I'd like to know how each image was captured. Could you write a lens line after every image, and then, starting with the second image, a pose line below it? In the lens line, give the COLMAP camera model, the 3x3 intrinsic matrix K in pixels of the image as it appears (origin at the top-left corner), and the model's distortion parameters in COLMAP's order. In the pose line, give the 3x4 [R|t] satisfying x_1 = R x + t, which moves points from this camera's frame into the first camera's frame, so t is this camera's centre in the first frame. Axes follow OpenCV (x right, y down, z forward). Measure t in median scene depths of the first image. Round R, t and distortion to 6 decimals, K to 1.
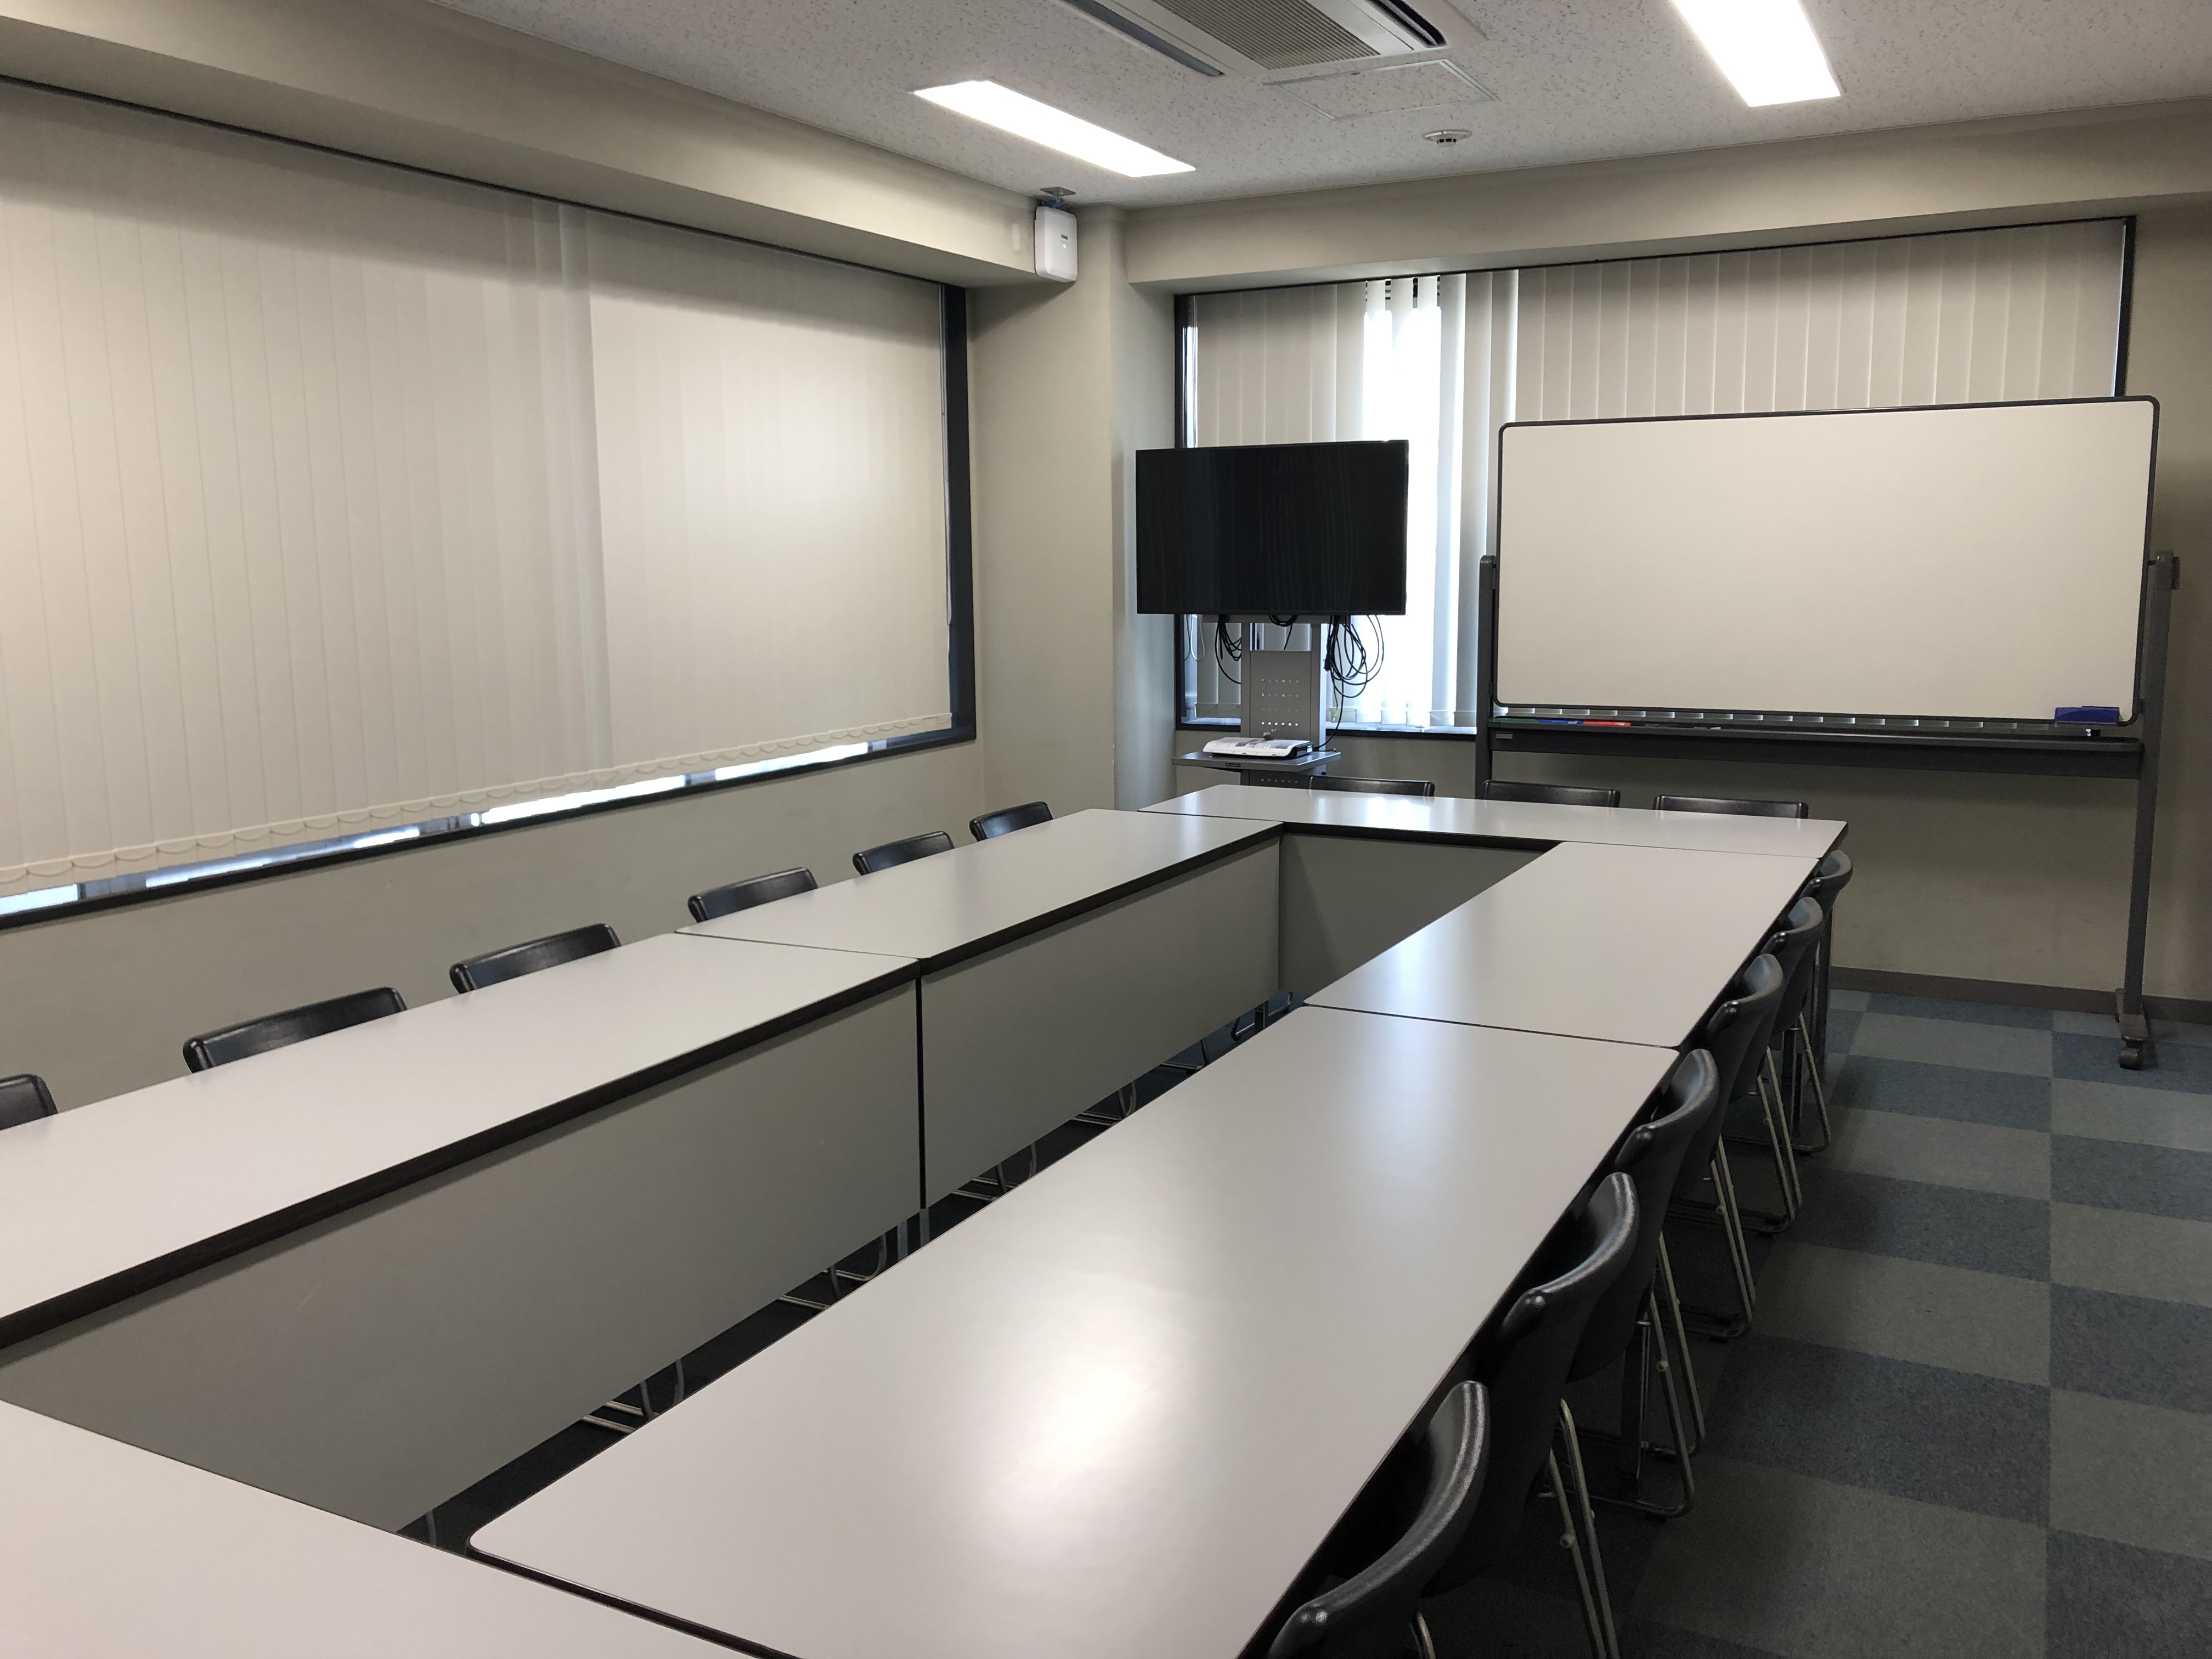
lens RADIAL K [[1854.6, 0, 1109.7], [0, 1854.6, 811.3], [0, 0, 1]] dist [0.065746, -0.046879]
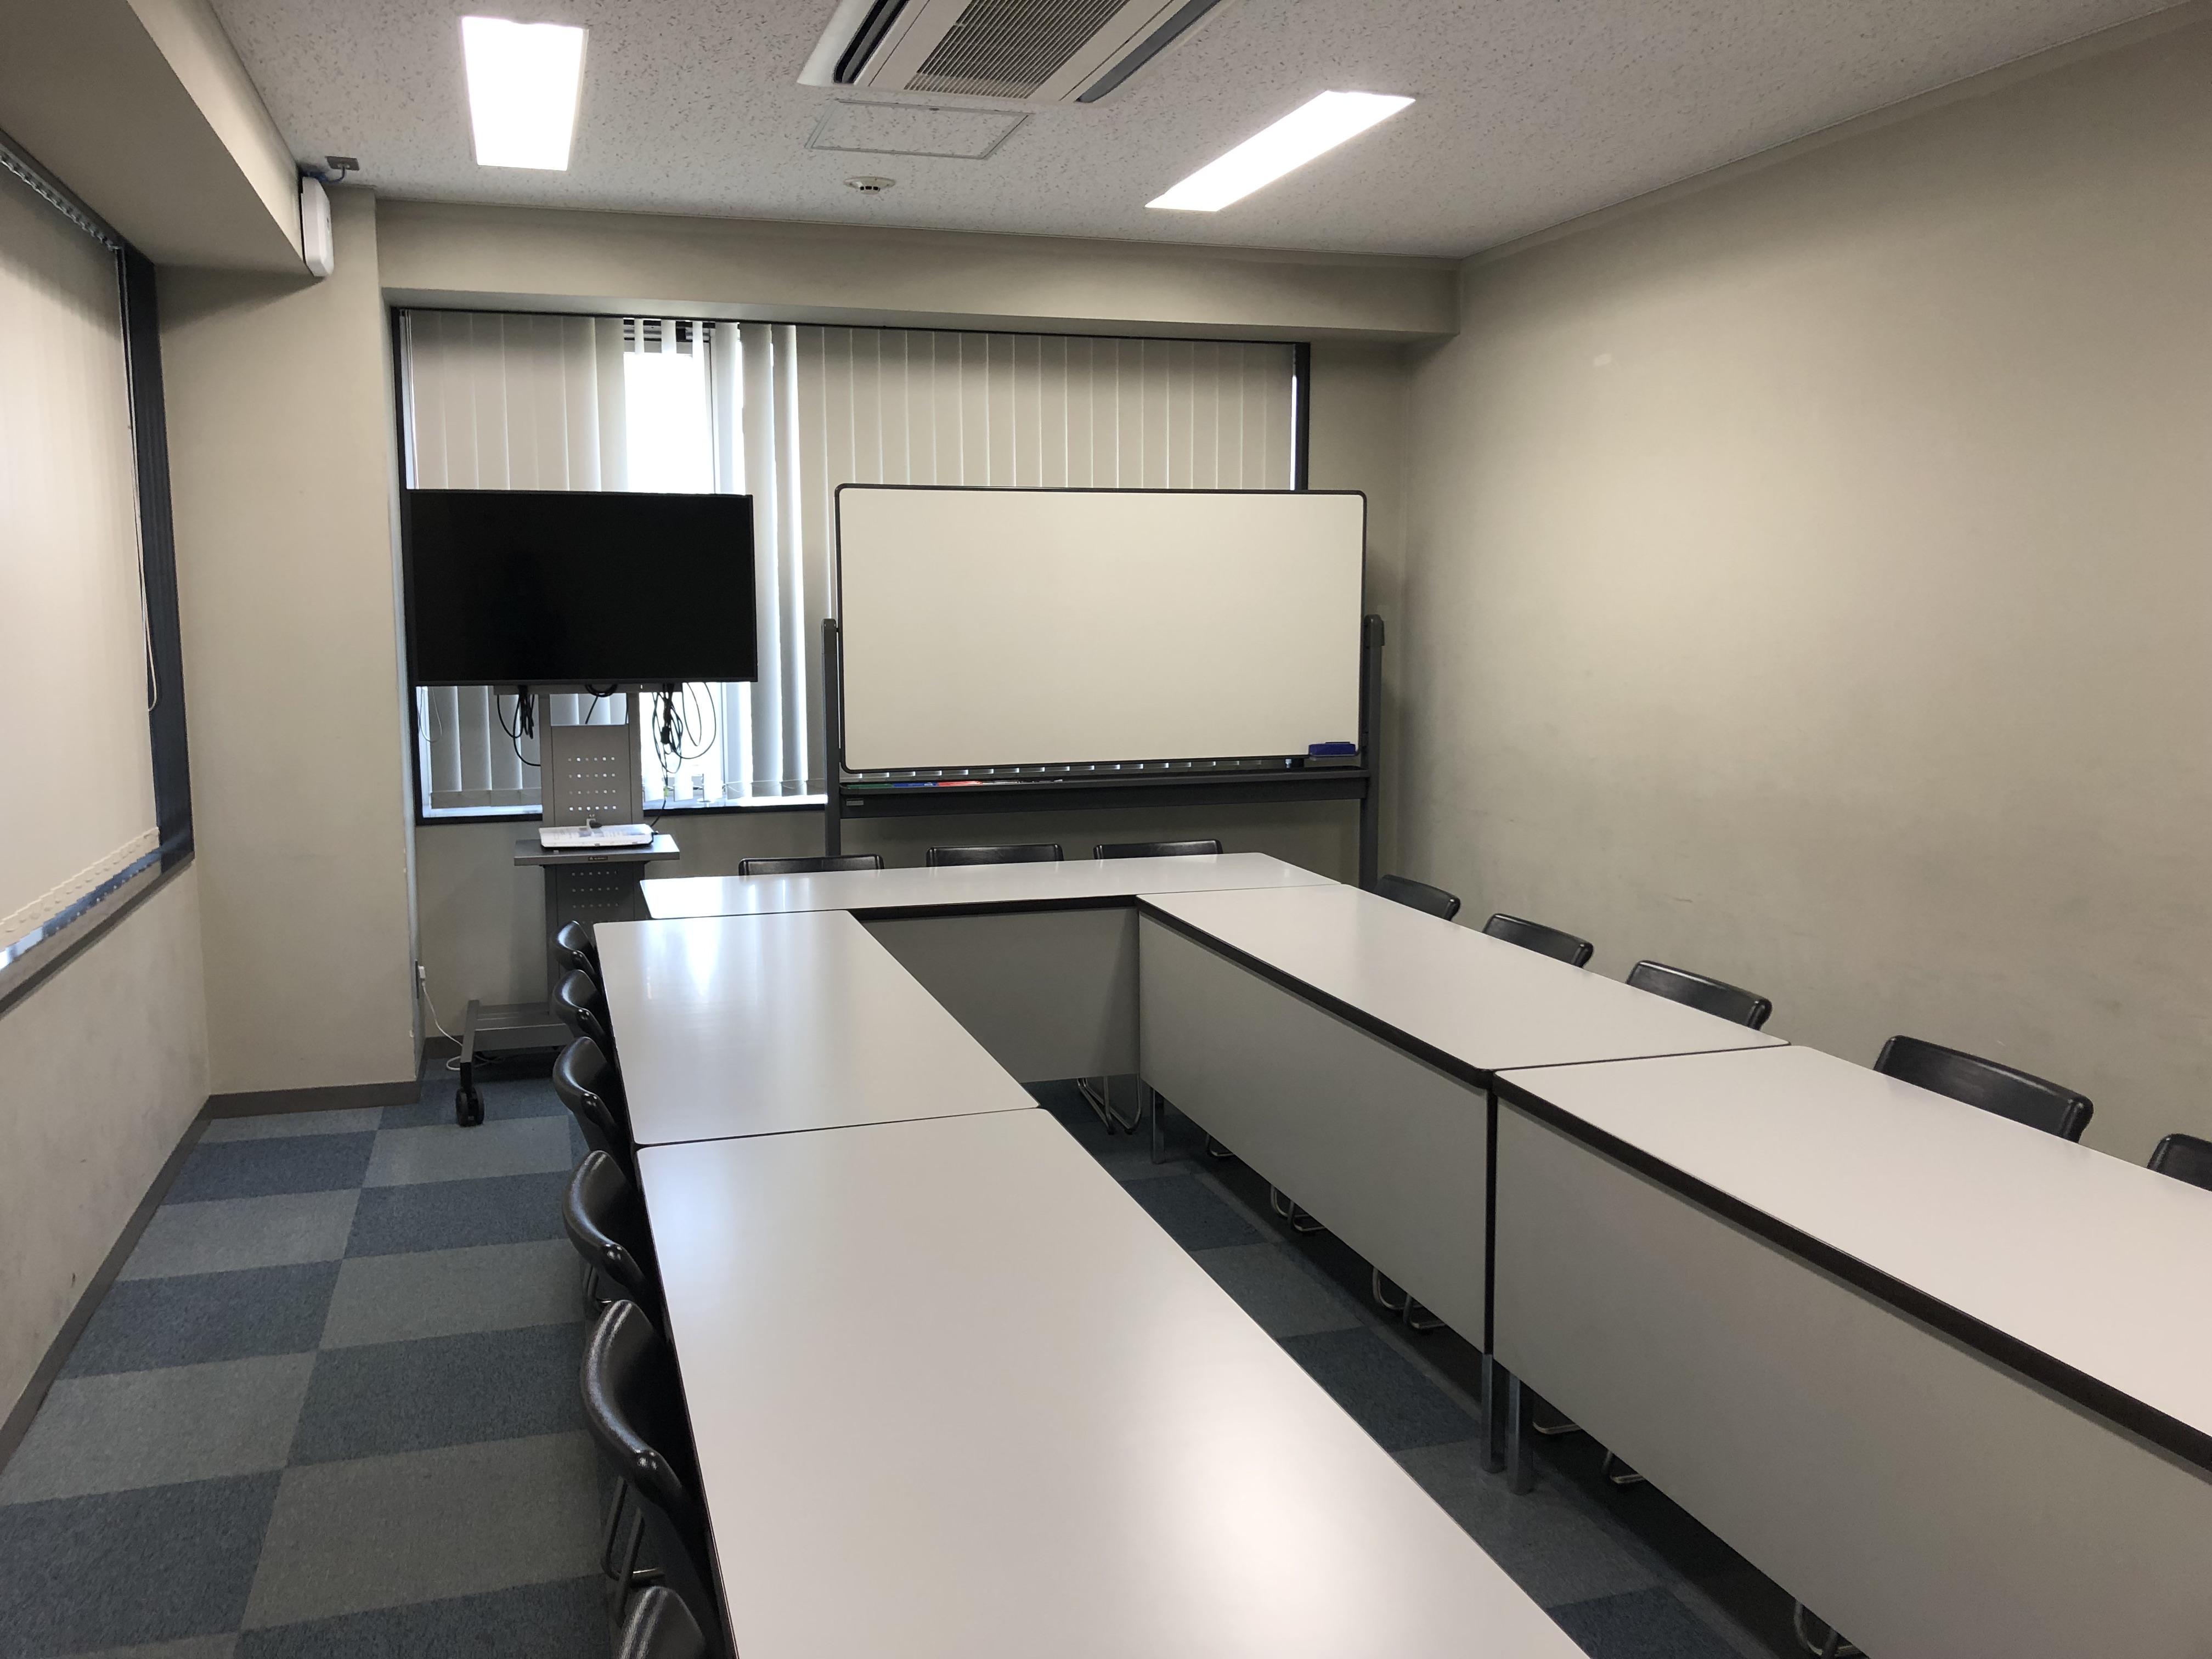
lens RADIAL K [[1854.6, 0, 1122.1], [0, 1854.6, 850.4], [0, 0, 1]] dist [0.065746, -0.046879]
pose [[0.713625, -0.088906, 0.694863, -0.361802], [0.098531, 0.994792, 0.026090, -0.026571], [-0.693564, 0.049847, 0.718669, 0.197927]]
